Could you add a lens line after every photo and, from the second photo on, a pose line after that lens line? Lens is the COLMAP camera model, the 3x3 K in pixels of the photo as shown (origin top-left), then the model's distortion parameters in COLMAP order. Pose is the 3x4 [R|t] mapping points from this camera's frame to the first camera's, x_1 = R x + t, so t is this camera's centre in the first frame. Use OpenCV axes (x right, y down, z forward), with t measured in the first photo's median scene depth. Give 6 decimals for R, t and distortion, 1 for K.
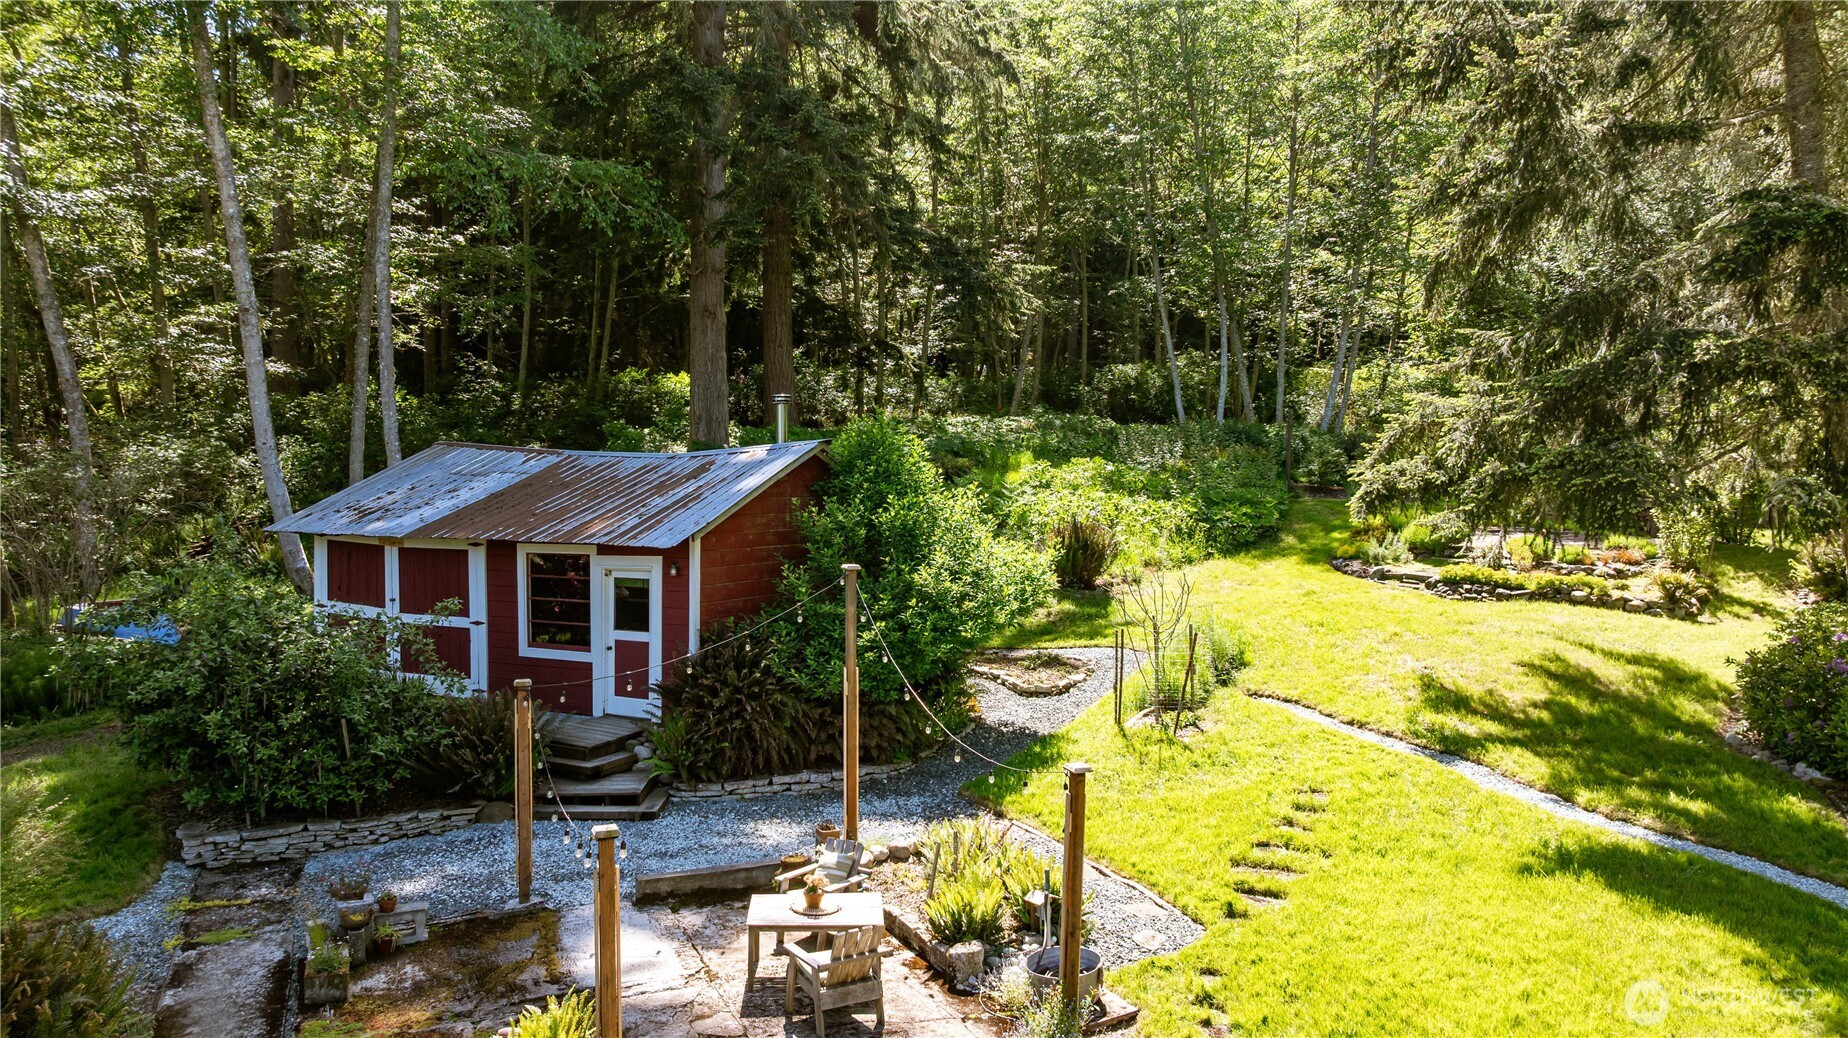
lens RADIAL K [[1304.6, 0, 916.6], [0, 1304.6, 513.9], [0, 0, 1]] dist [-0.016418, 0.010316]
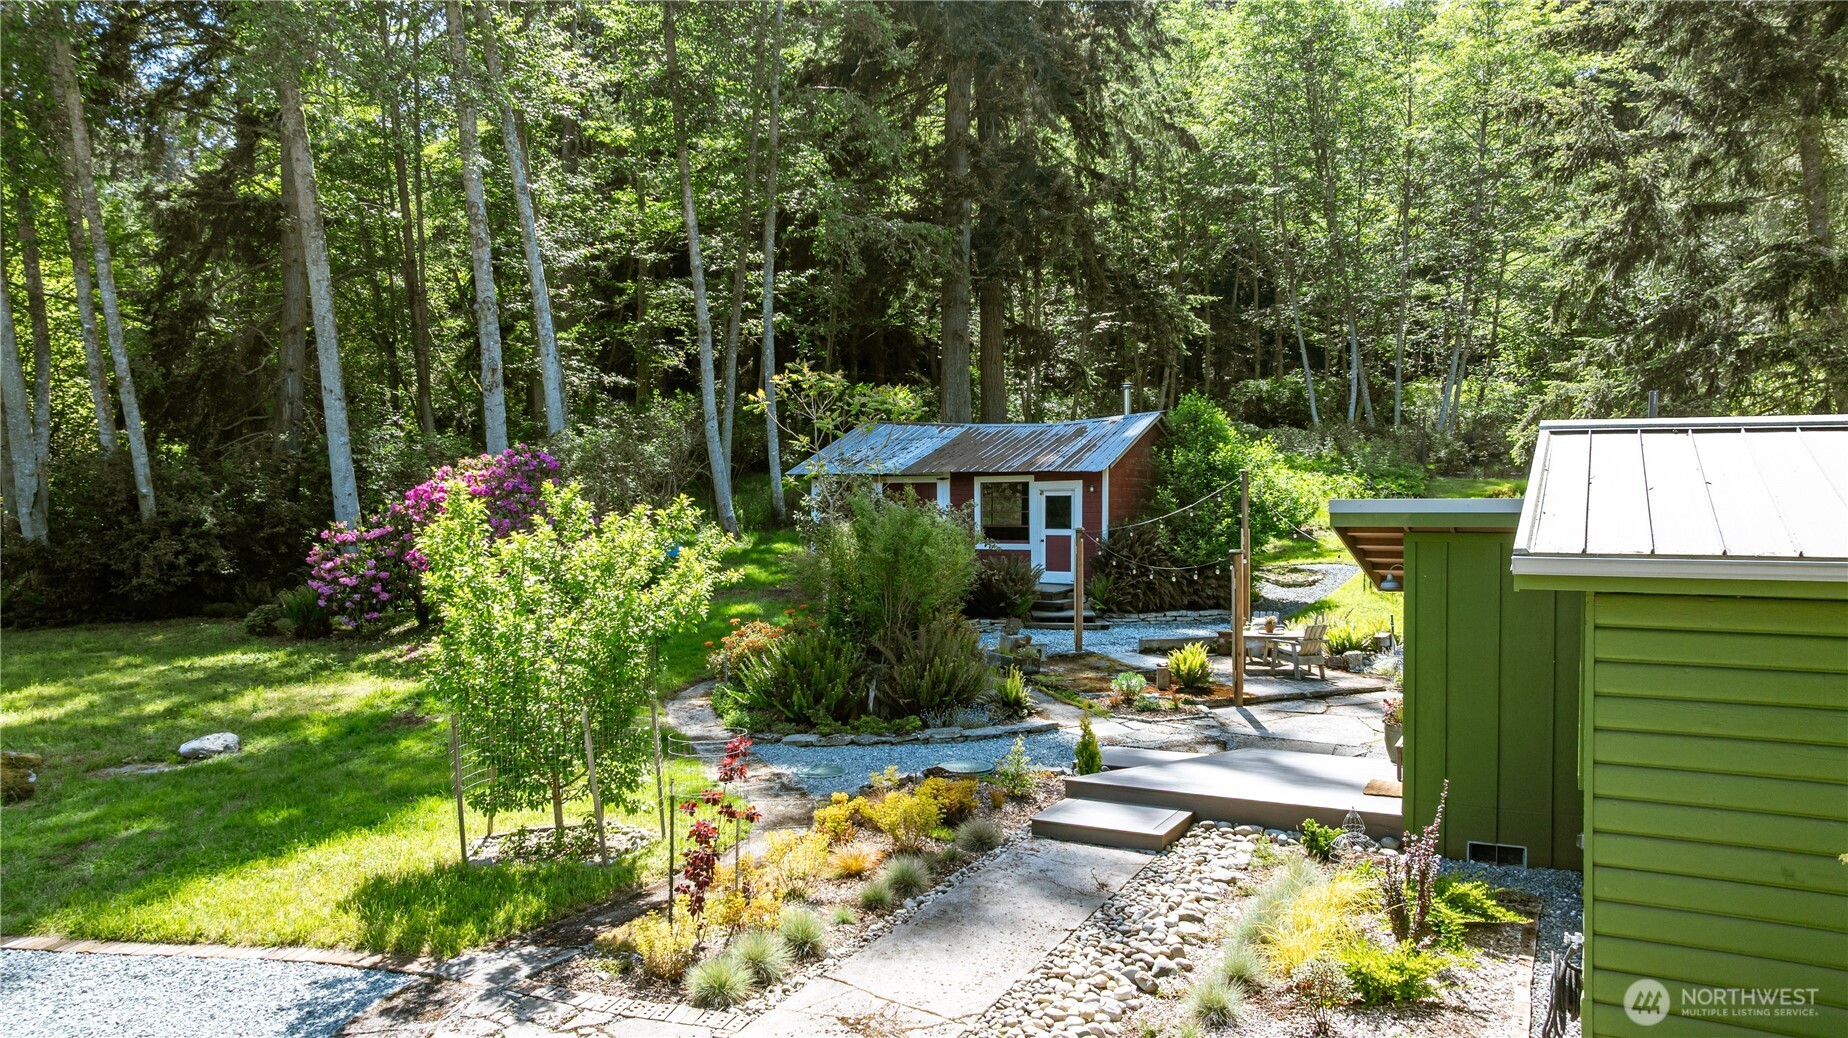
lens RADIAL K [[1304.6, 0, 921.1], [0, 1304.6, 514.8], [0, 0, 1]] dist [-0.016418, 0.010316]
pose [[0.999242, -0.004016, -0.038726, -0.313662], [0.003104, 0.999717, -0.023572, 0.105571], [0.038810, 0.023434, 0.998972, -0.565599]]
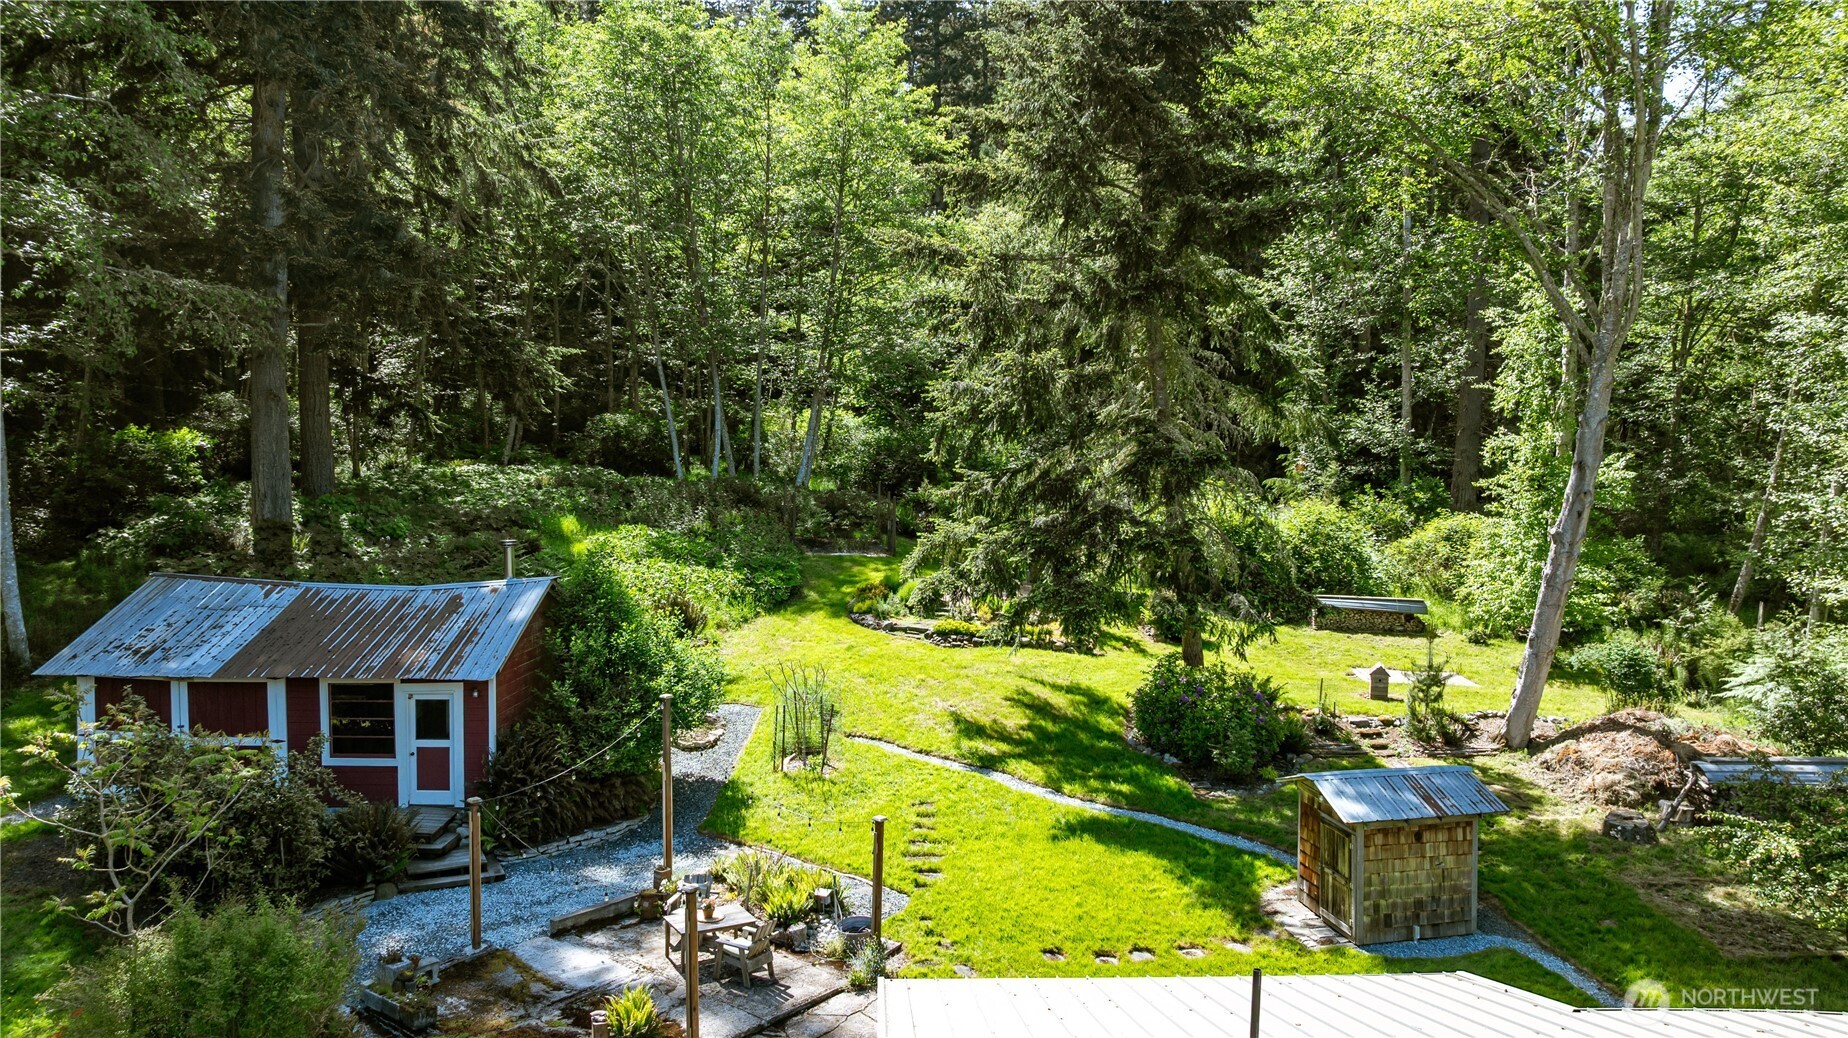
lens RADIAL K [[1304.6, 0, 916.0], [0, 1304.6, 516.6], [0, 0, 1]] dist [-0.016418, 0.010316]
pose [[0.895698, -0.022618, 0.444087, -0.348299], [0.015873, 0.999695, 0.018901, -0.146127], [-0.444379, -0.009880, 0.895784, -0.371434]]
